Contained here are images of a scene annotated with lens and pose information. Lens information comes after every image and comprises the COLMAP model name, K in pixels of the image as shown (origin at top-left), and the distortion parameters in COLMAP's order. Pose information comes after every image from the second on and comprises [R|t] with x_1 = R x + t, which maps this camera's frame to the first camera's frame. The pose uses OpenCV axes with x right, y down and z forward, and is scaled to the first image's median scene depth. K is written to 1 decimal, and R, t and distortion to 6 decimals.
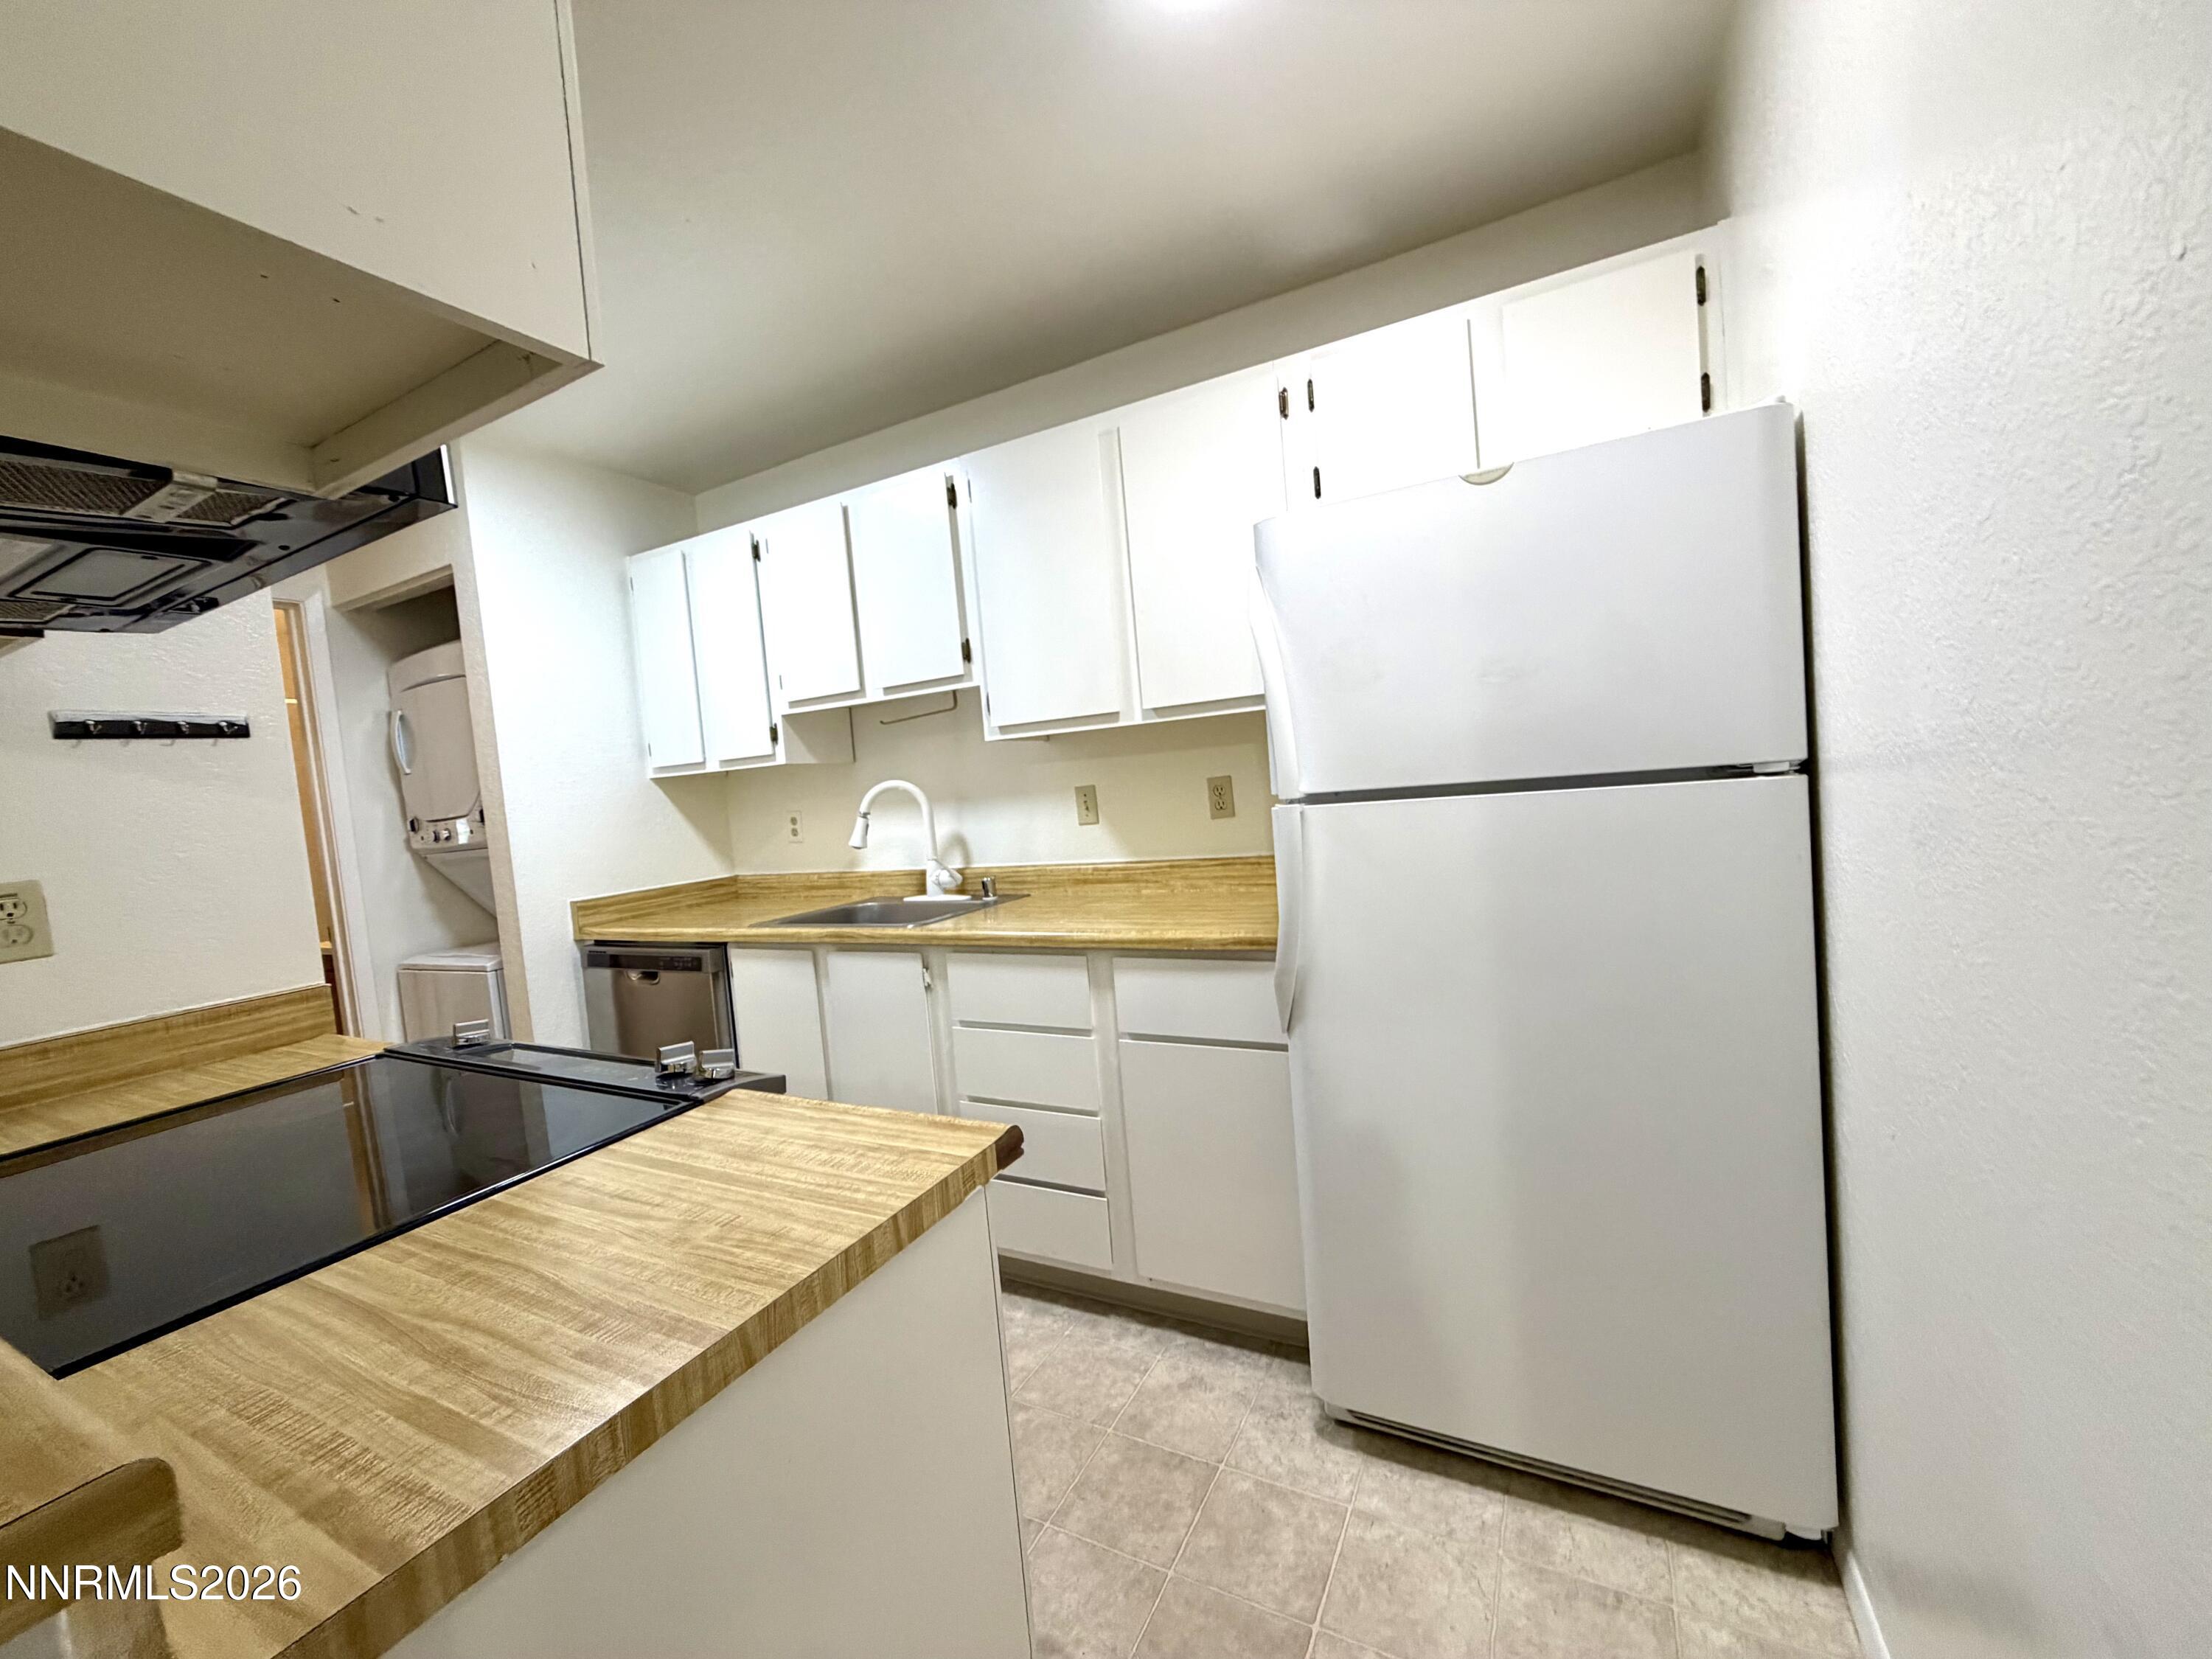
lens RADIAL K [[878.3, 0, 1099.3], [0, 878.3, 835.0], [0, 0, 1]] dist [-0.002997, 0.000361]
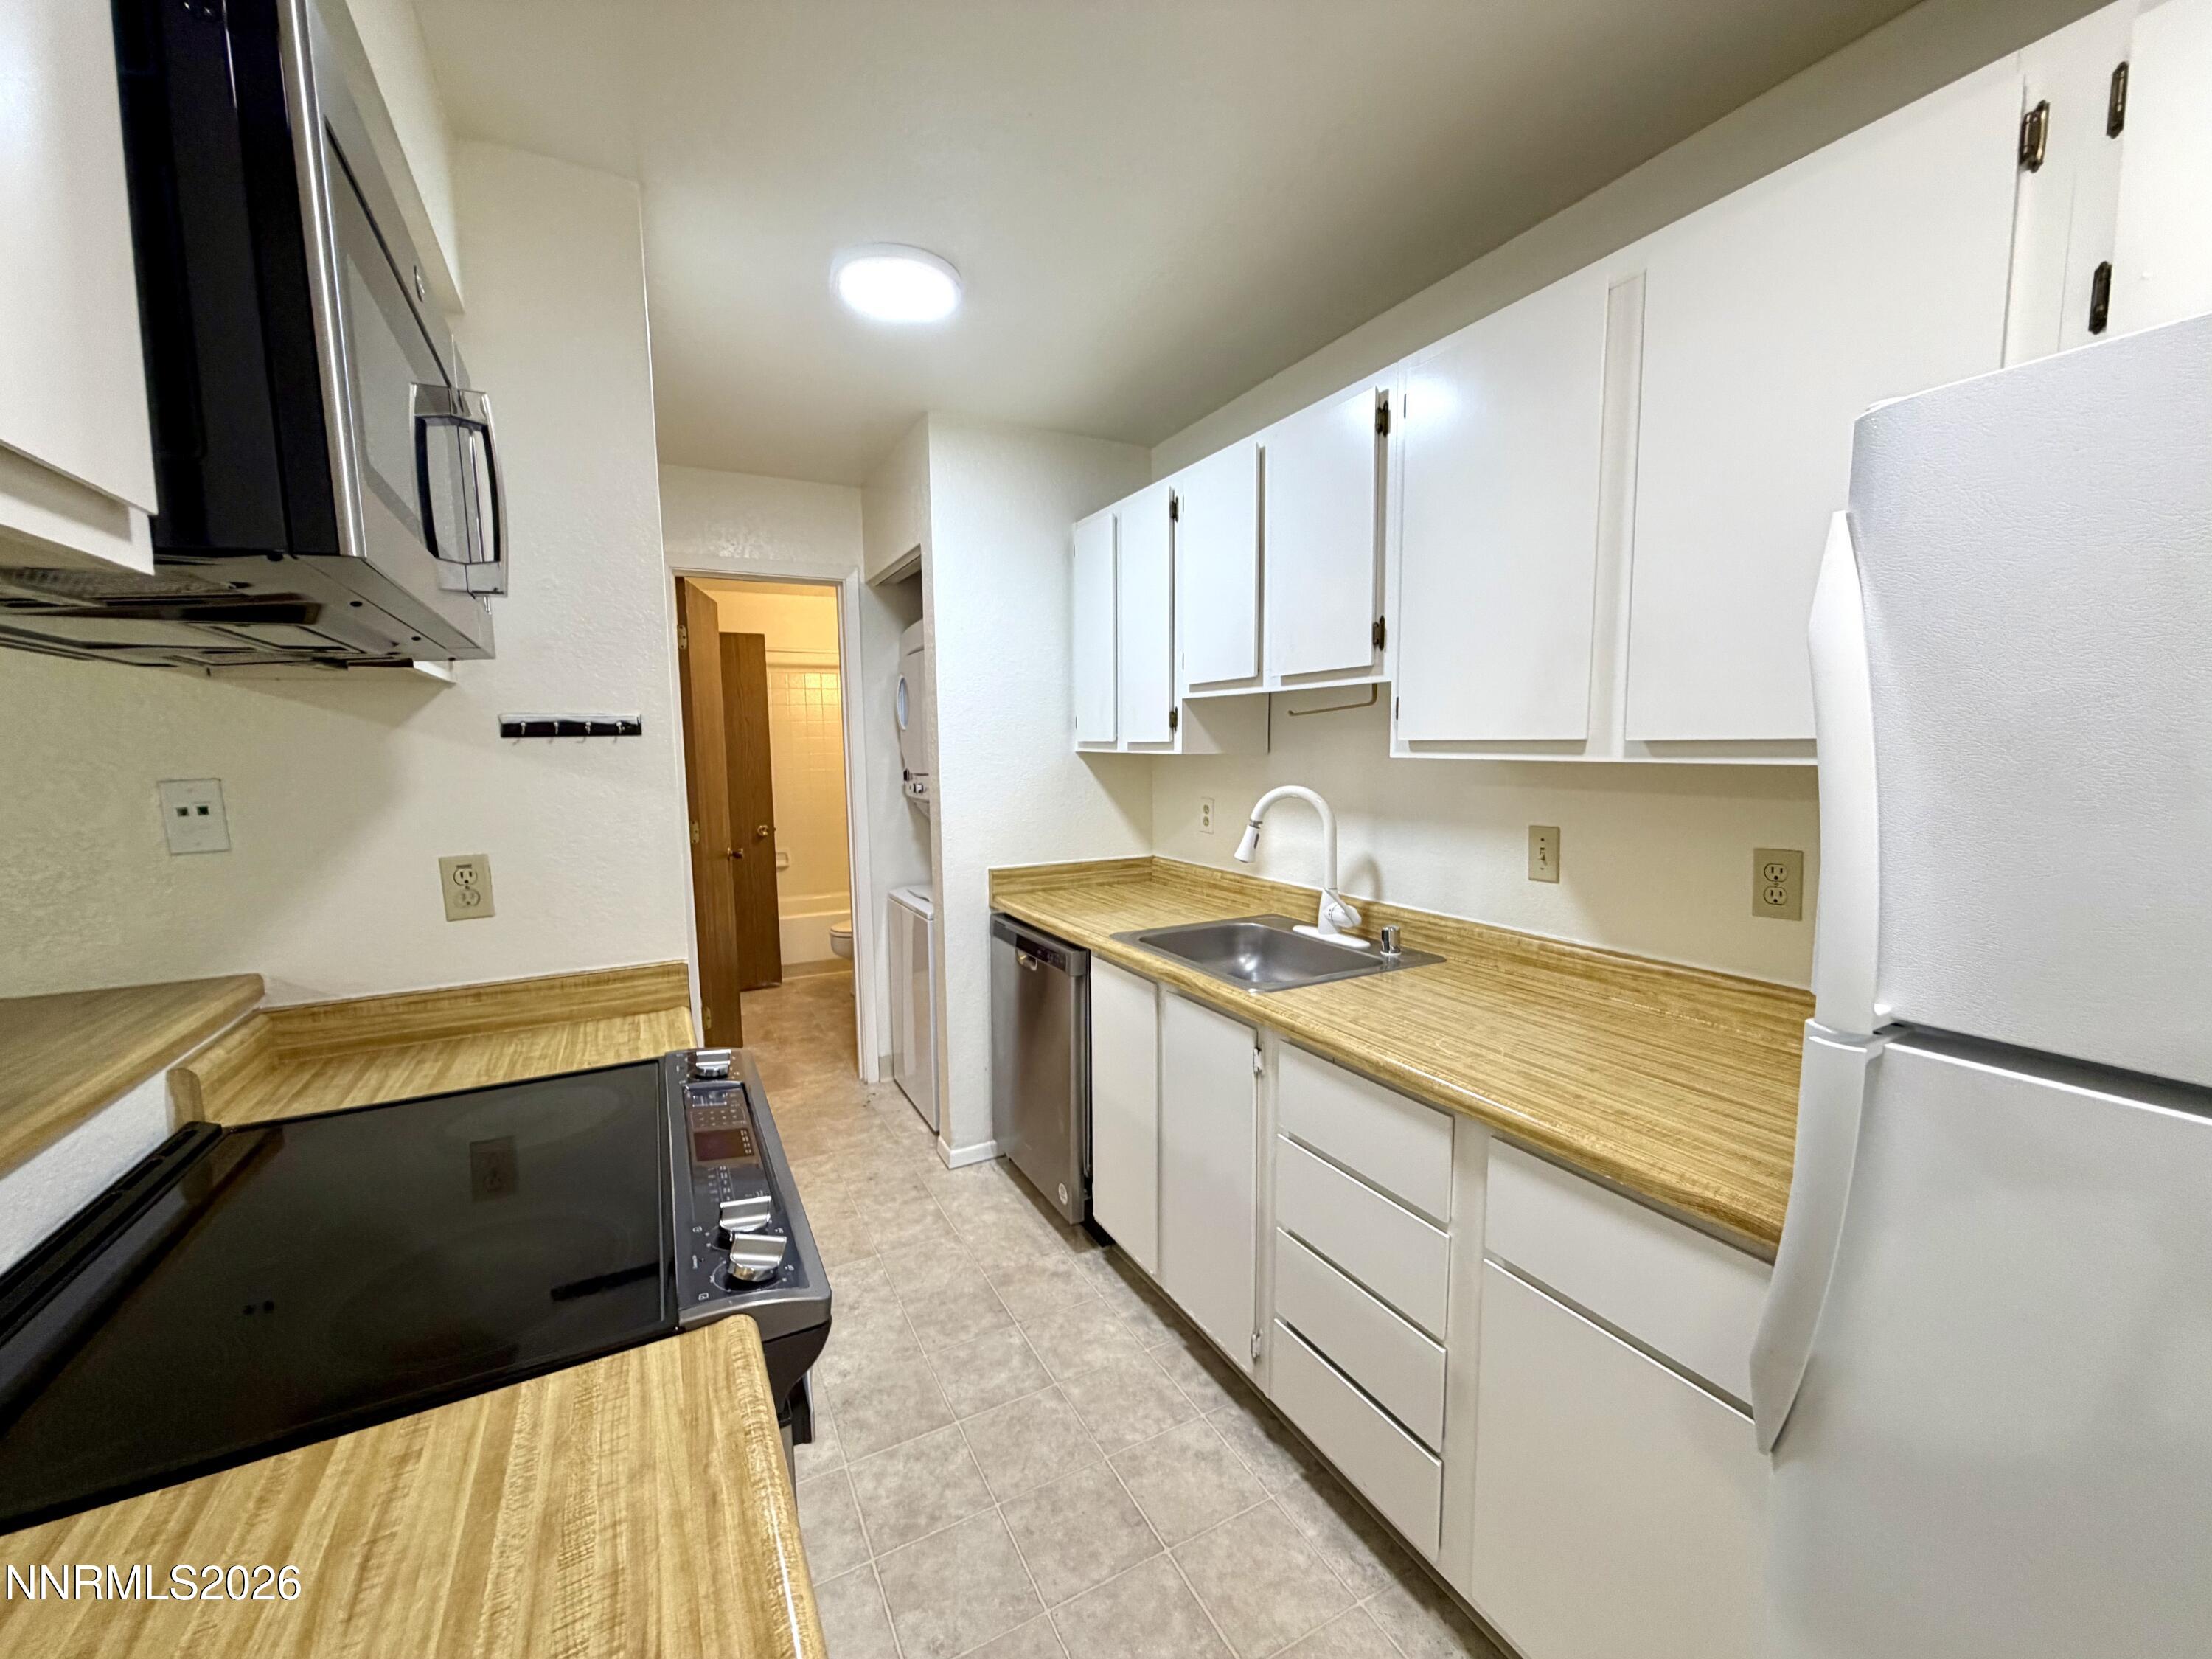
lens RADIAL K [[878.3, 0, 1099.9], [0, 878.3, 832.7], [0, 0, 1]] dist [-0.002997, 0.000361]
pose [[0.824027, 0.131520, -0.551074, 0.084181], [-0.092273, 0.990850, 0.098500, -0.095019], [0.558986, -0.030317, 0.828623, 0.251736]]
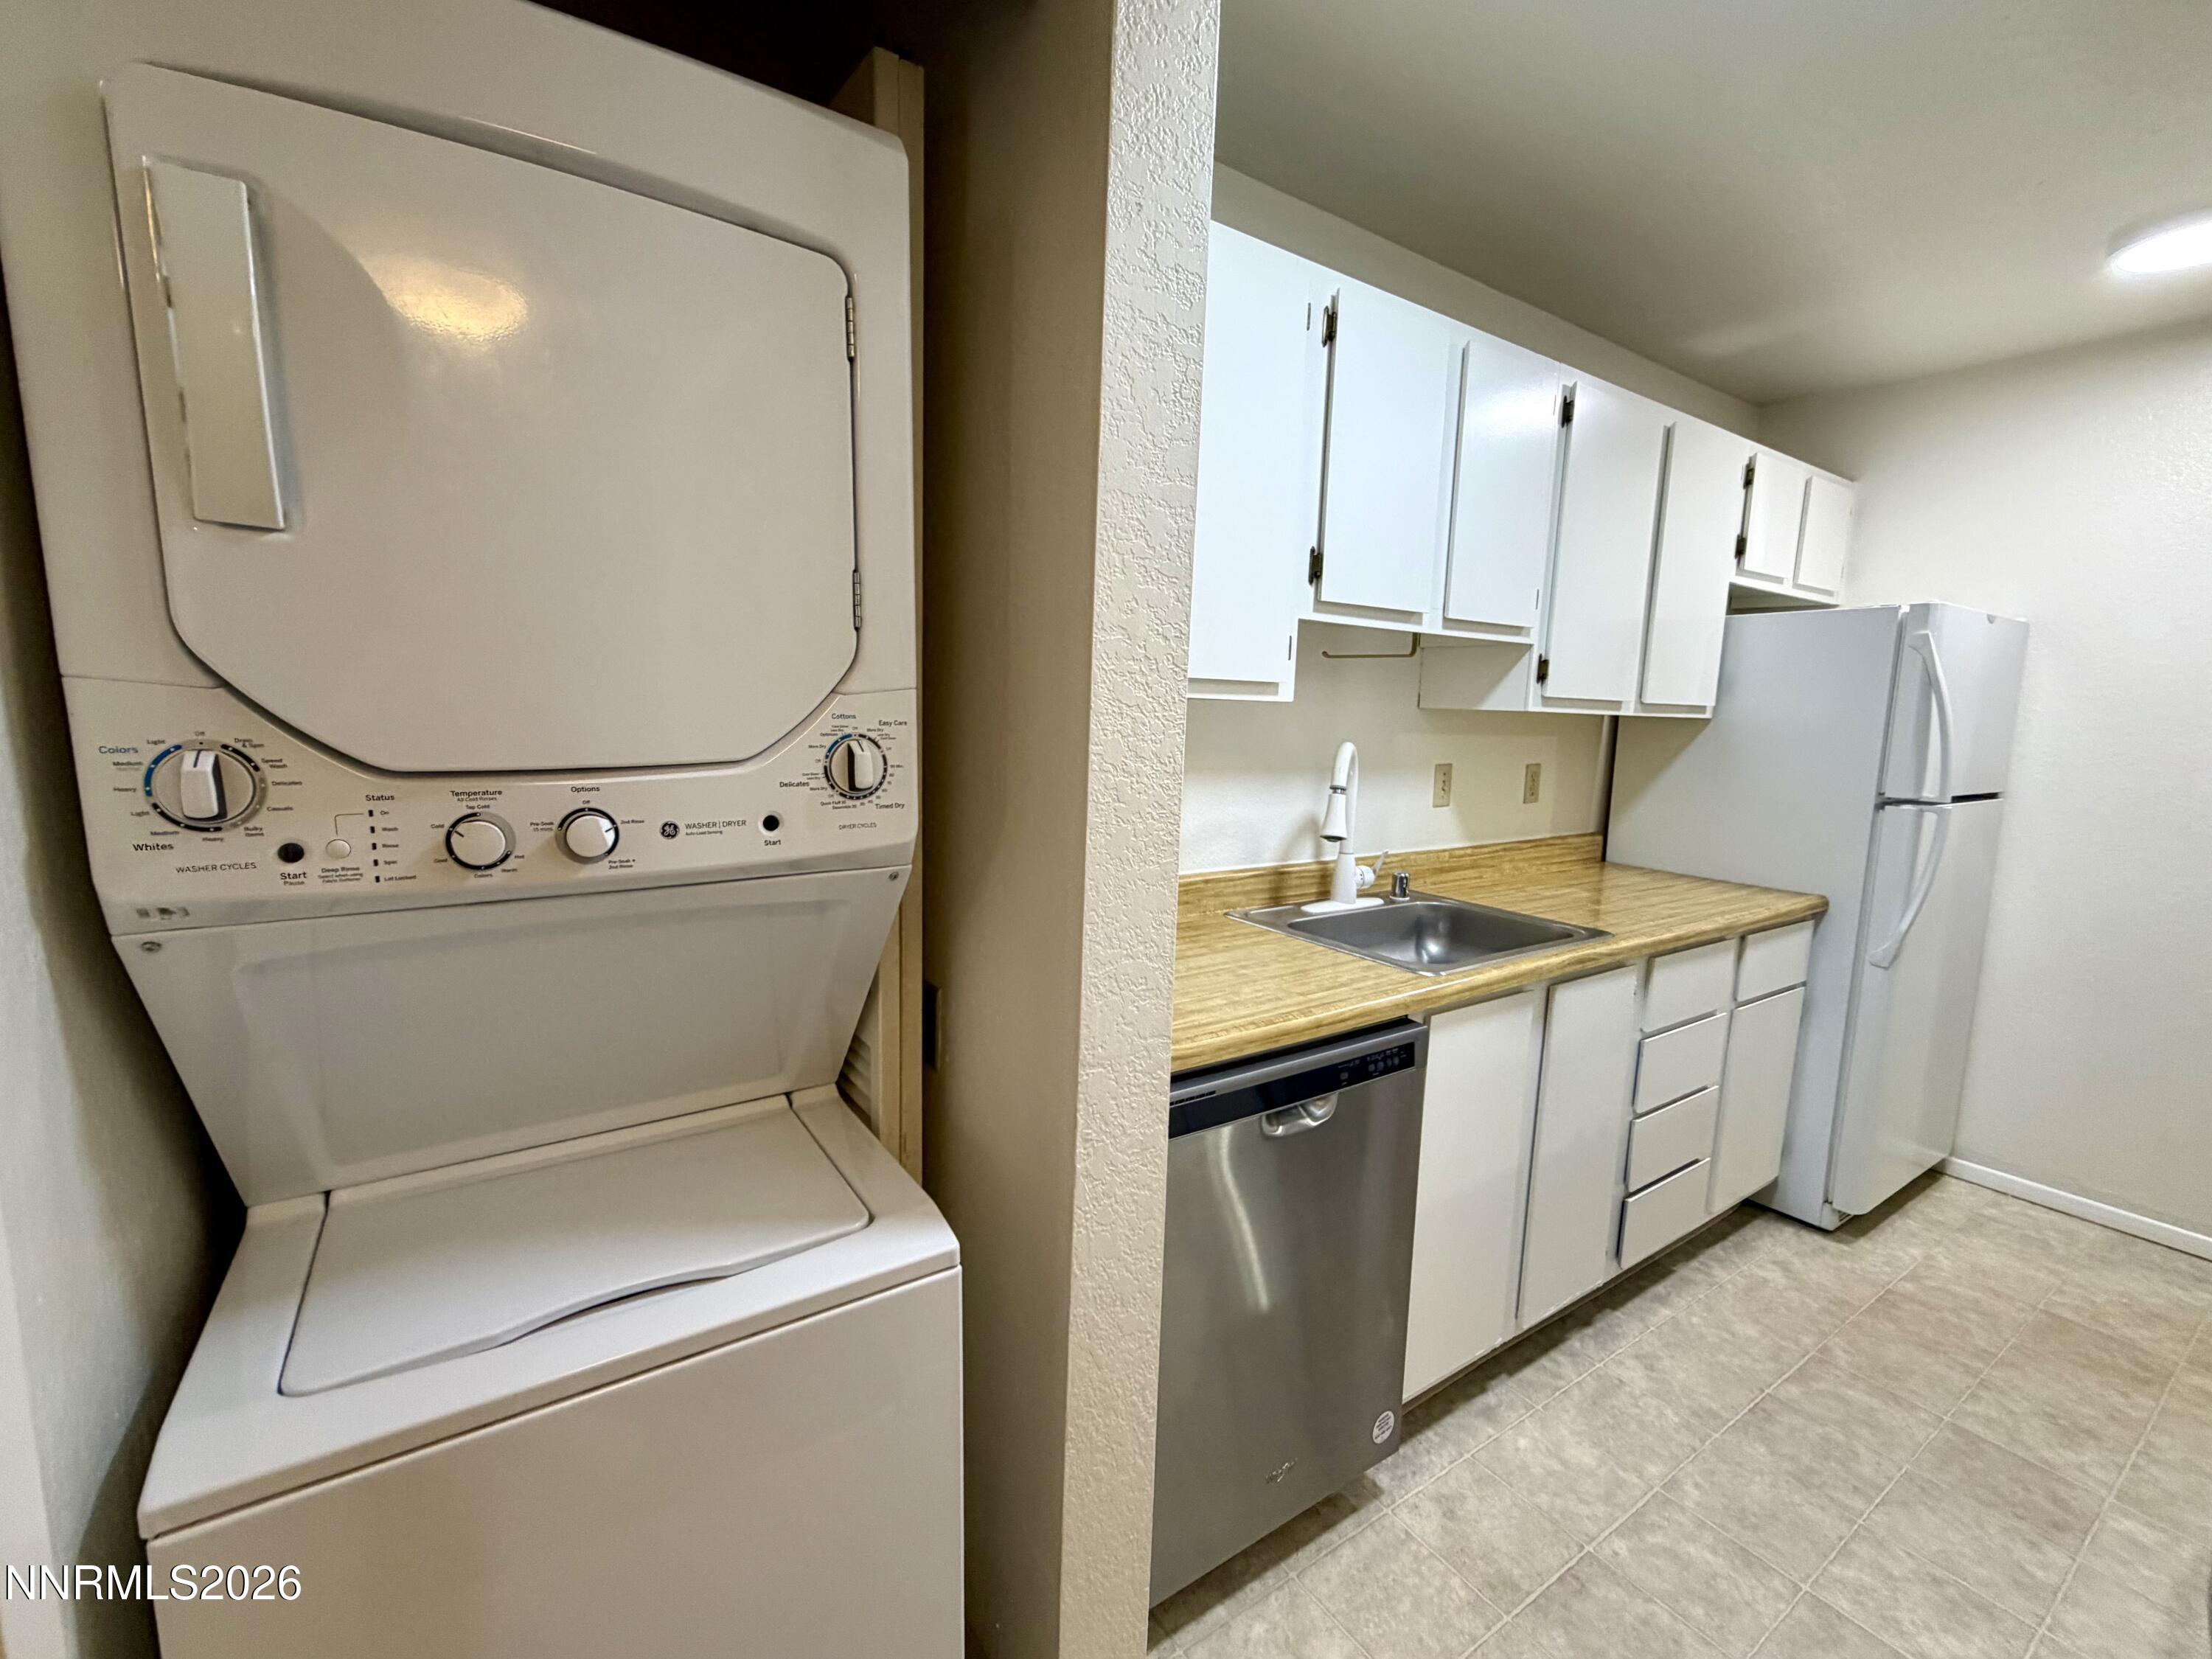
lens RADIAL K [[950.5, 0, 1100.0], [0, 950.5, 833.7], [0, 0, 1]] dist [-0.002550, 0.000232]
pose [[0.464683, -0.024606, 0.885135, -1.144373], [-0.013885, 0.999288, 0.035069, -0.015066], [-0.885368, -0.028587, 0.464011, 0.942920]]
